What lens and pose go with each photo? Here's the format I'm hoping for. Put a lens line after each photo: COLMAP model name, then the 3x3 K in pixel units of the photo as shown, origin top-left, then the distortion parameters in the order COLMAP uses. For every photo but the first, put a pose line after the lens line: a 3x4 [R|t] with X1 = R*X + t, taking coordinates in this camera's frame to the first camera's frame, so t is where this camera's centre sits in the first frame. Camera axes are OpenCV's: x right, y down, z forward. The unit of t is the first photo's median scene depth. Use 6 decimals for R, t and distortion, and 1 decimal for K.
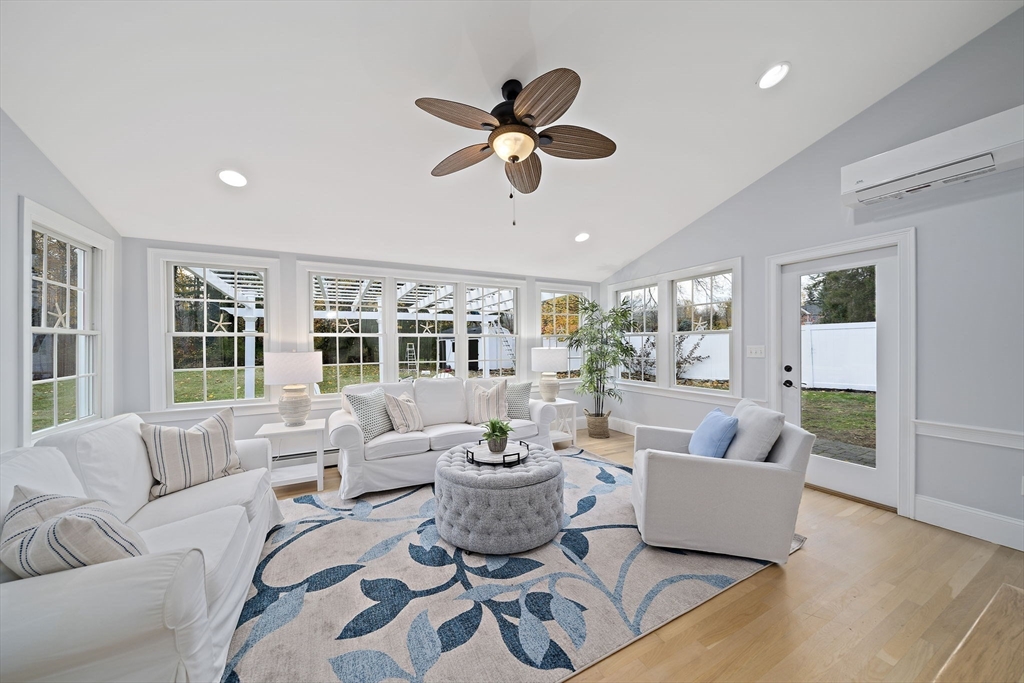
lens RADIAL K [[359.0, 0, 509.4], [0, 359.0, 343.3], [0, 0, 1]] dist [-0.007436, 0.000044]
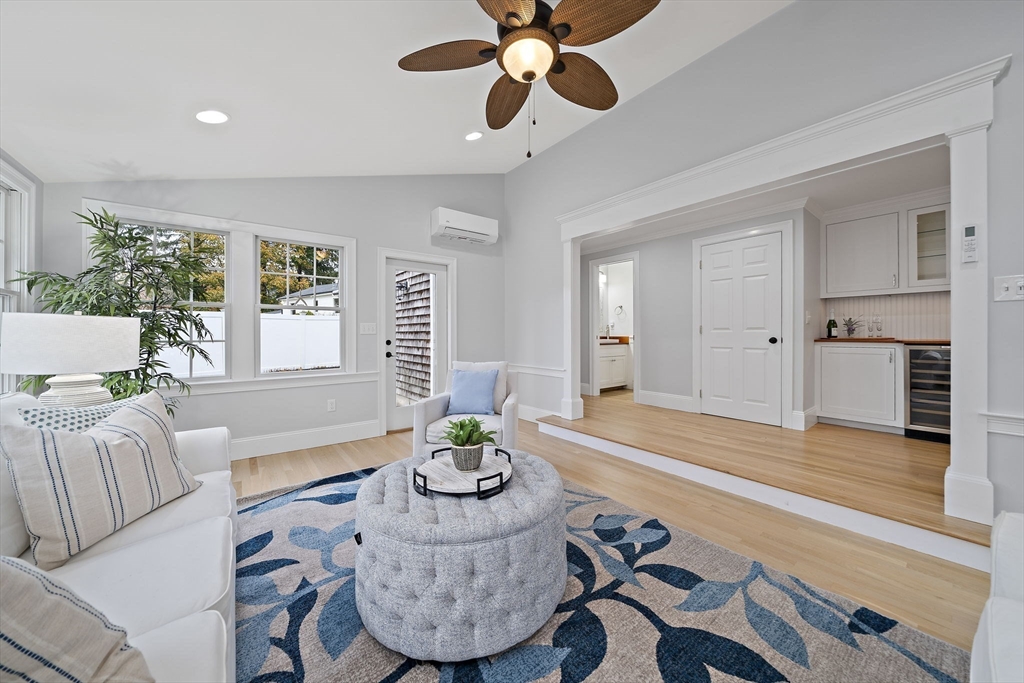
lens RADIAL K [[361.8, 0, 513.6], [0, 361.8, 334.2], [0, 0, 1]] dist [0.000591, 0.000059]
pose [[-0.194761, 0.003490, 0.980845, -0.984389], [-0.000980, 0.999992, -0.003753, 0.084524], [-0.980850, -0.001692, -0.194756, 1.502352]]
